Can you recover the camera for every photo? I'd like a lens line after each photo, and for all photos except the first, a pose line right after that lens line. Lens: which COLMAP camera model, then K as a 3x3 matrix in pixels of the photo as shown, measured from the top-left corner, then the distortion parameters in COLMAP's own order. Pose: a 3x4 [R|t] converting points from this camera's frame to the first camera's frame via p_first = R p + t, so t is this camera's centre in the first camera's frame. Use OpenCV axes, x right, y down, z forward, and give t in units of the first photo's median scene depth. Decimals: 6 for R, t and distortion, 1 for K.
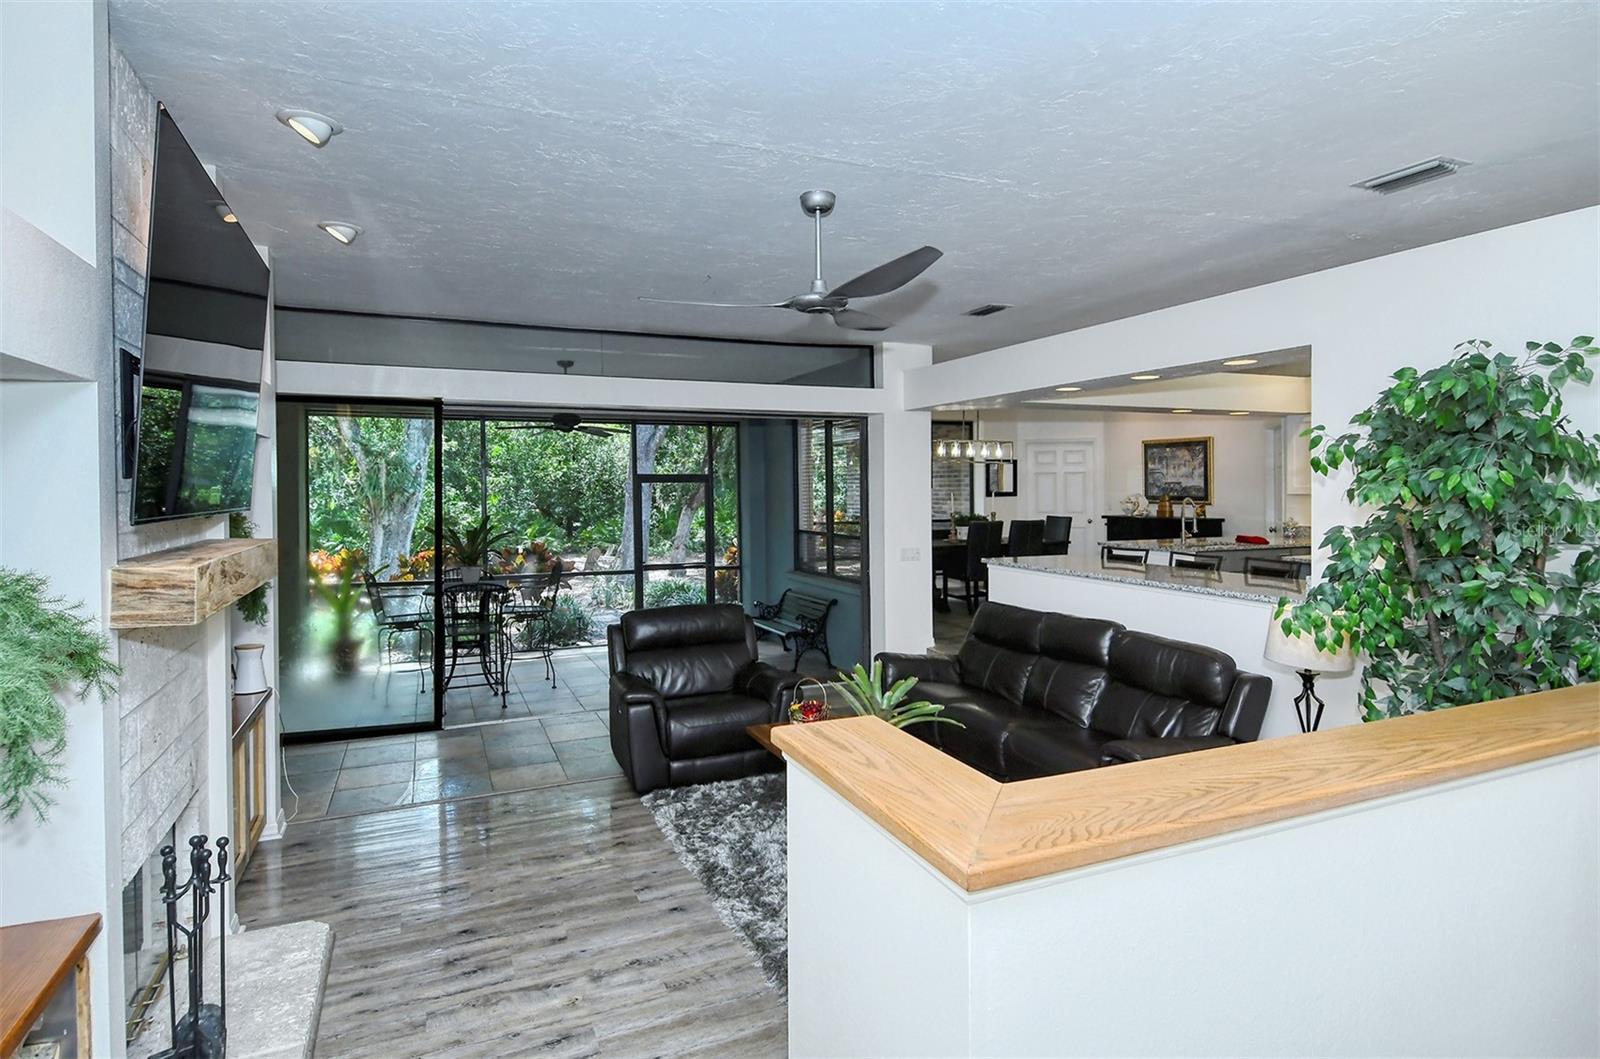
lens RADIAL K [[854.6, 0, 764.5], [0, 854.6, 480.3], [0, 0, 1]] dist [0.045412, -0.034768]
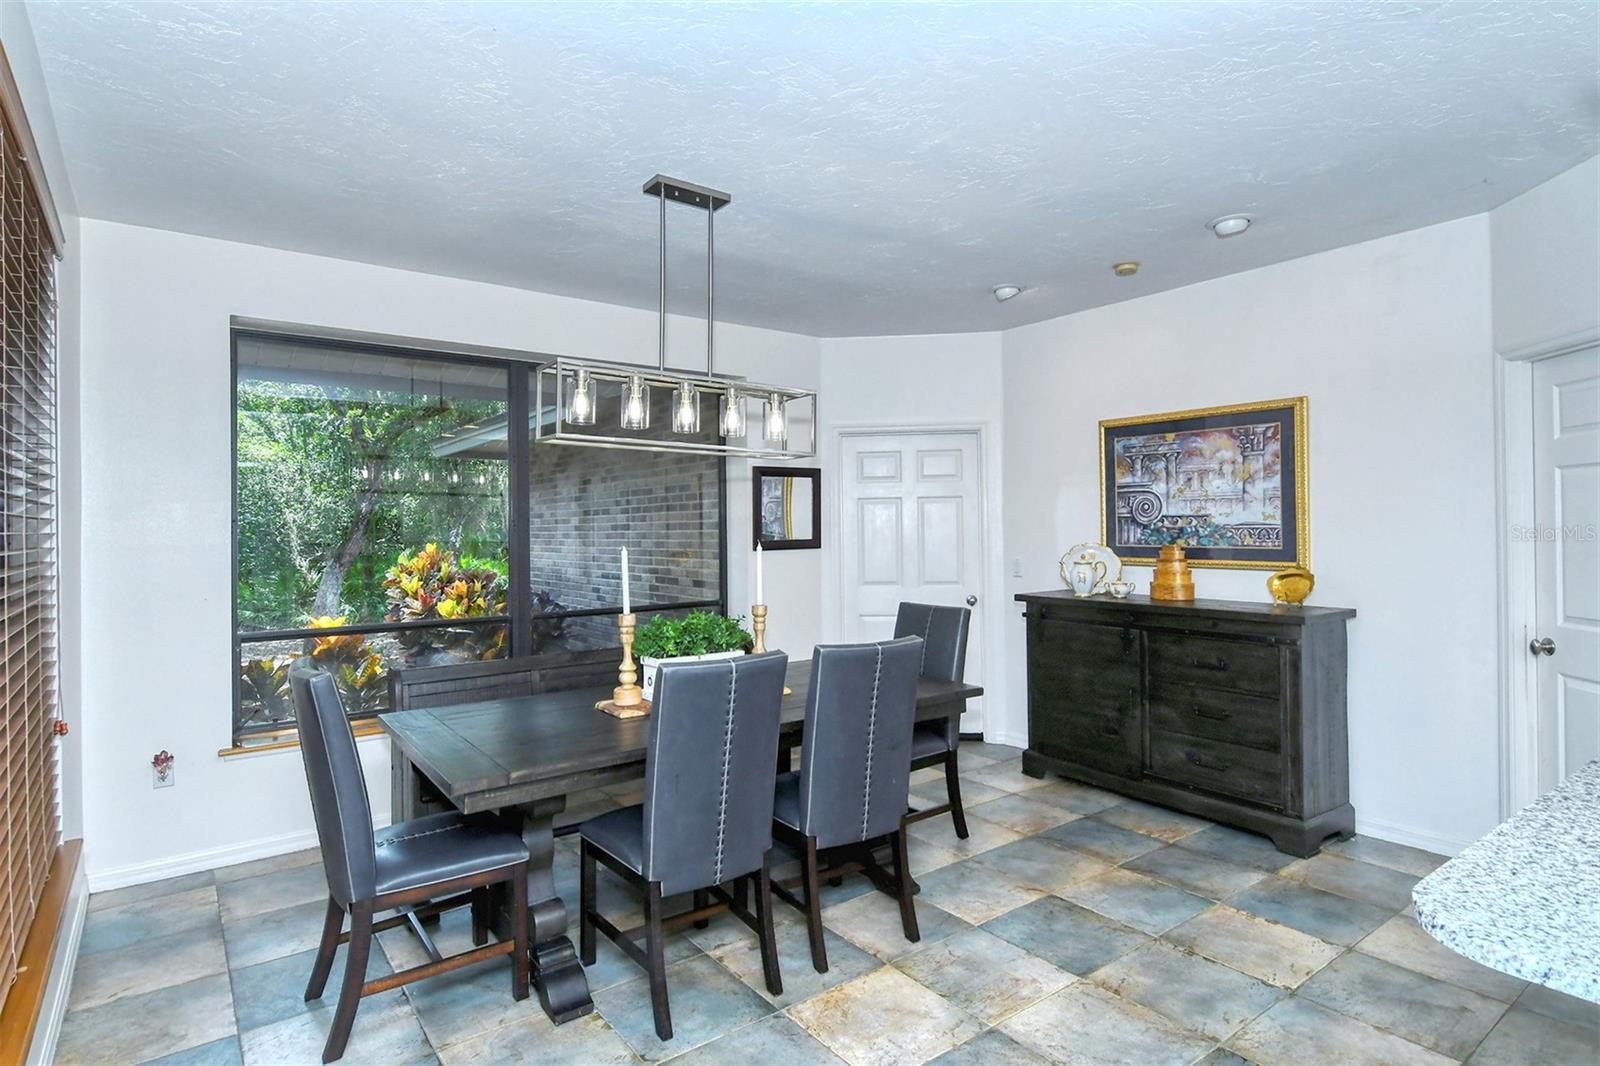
lens RADIAL K [[853.9, 0, 790.3], [0, 853.9, 536.2], [0, 0, 1]] dist [0.035098, -0.027197]
pose [[0.960546, 0.001573, 0.278118, 0.342542], [-0.004196, 0.999952, 0.008834, 0.018867], [-0.278091, -0.009653, 0.960506, 1.279356]]
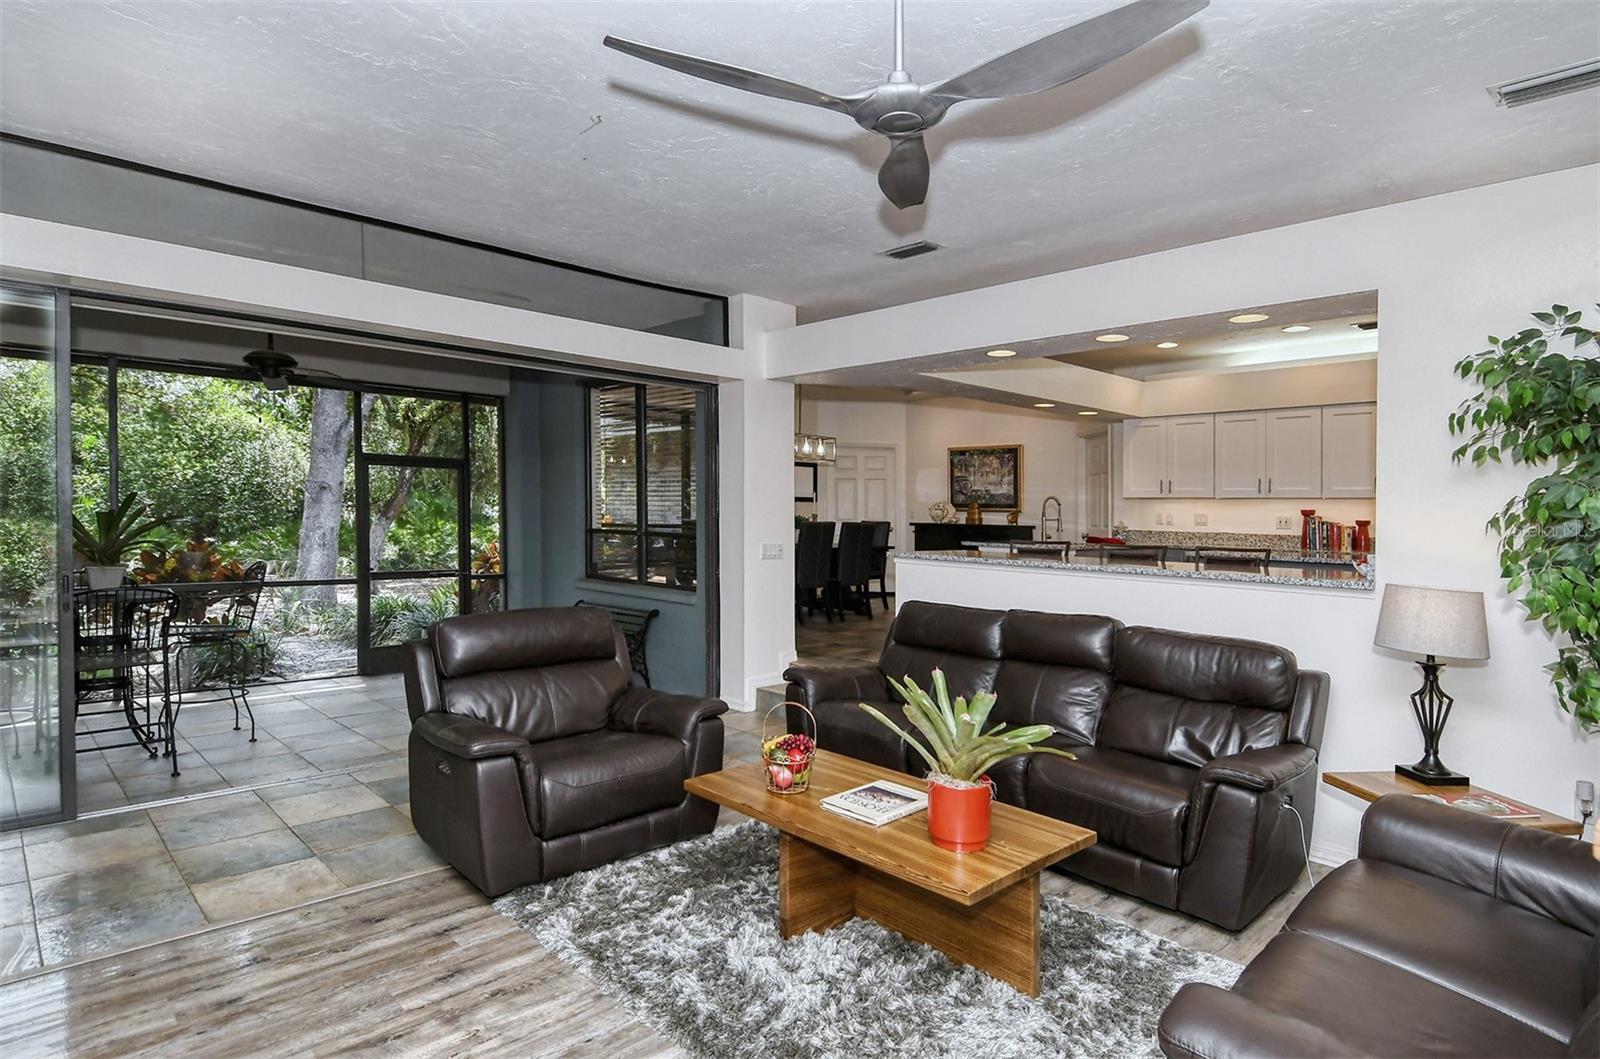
lens RADIAL K [[853.9, 0, 790.3], [0, 853.9, 532.7], [0, 0, 1]] dist [0.035098, -0.027197]
pose [[0.924838, 0.025463, 0.379509, -0.191232], [-0.036246, 0.999116, 0.021293, 0.074531], [-0.378631, -0.033448, 0.924943, 0.341651]]
